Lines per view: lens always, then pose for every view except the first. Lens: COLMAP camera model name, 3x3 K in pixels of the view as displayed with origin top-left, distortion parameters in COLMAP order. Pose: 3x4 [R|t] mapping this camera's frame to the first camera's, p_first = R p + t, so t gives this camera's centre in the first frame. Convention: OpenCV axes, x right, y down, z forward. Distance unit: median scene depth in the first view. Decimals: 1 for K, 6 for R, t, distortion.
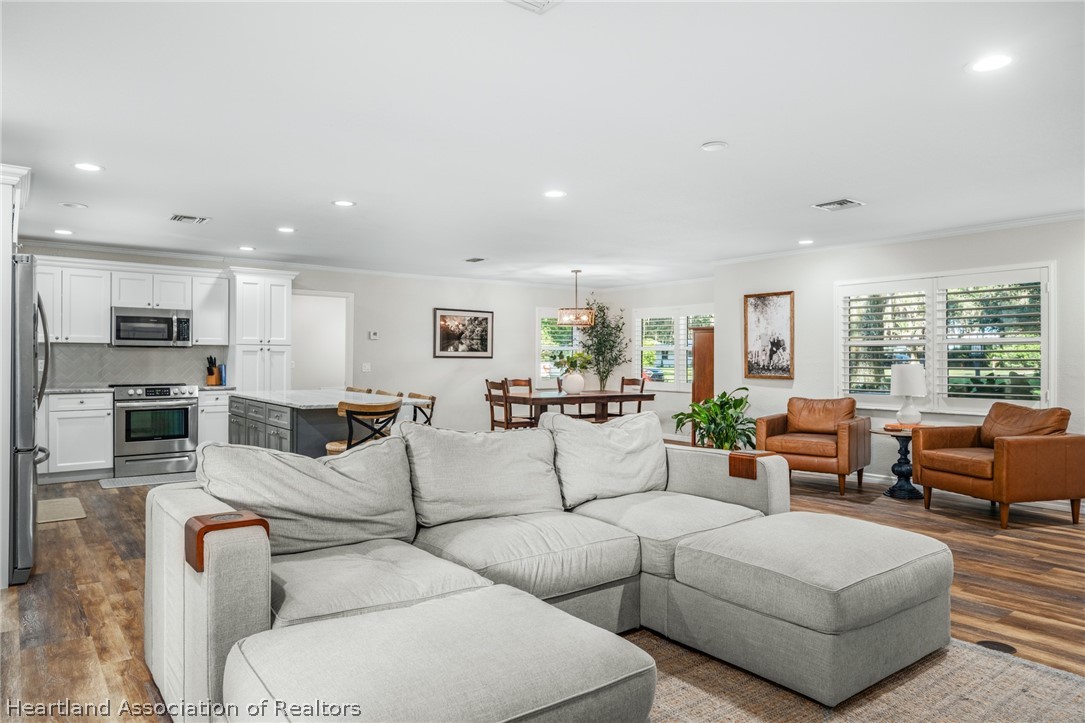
lens RADIAL K [[690.3, 0, 531.3], [0, 690.3, 359.6], [0, 0, 1]] dist [0.002315, 0.000450]
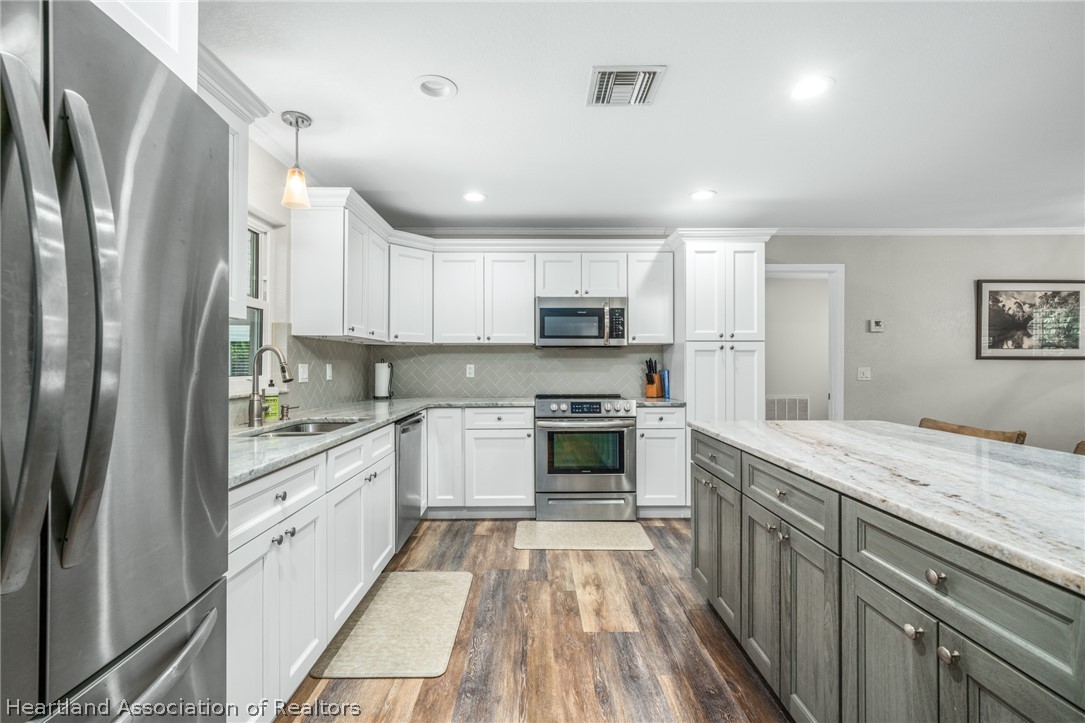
lens RADIAL K [[483.3, 0, 536.0], [0, 483.3, 361.7], [0, 0, 1]] dist [0.002864, -0.000015]
pose [[0.802068, -0.007006, -0.597192, -0.255982], [0.004611, 0.999974, -0.005537, 0.000552], [0.597215, 0.001687, 0.802079, 0.515508]]
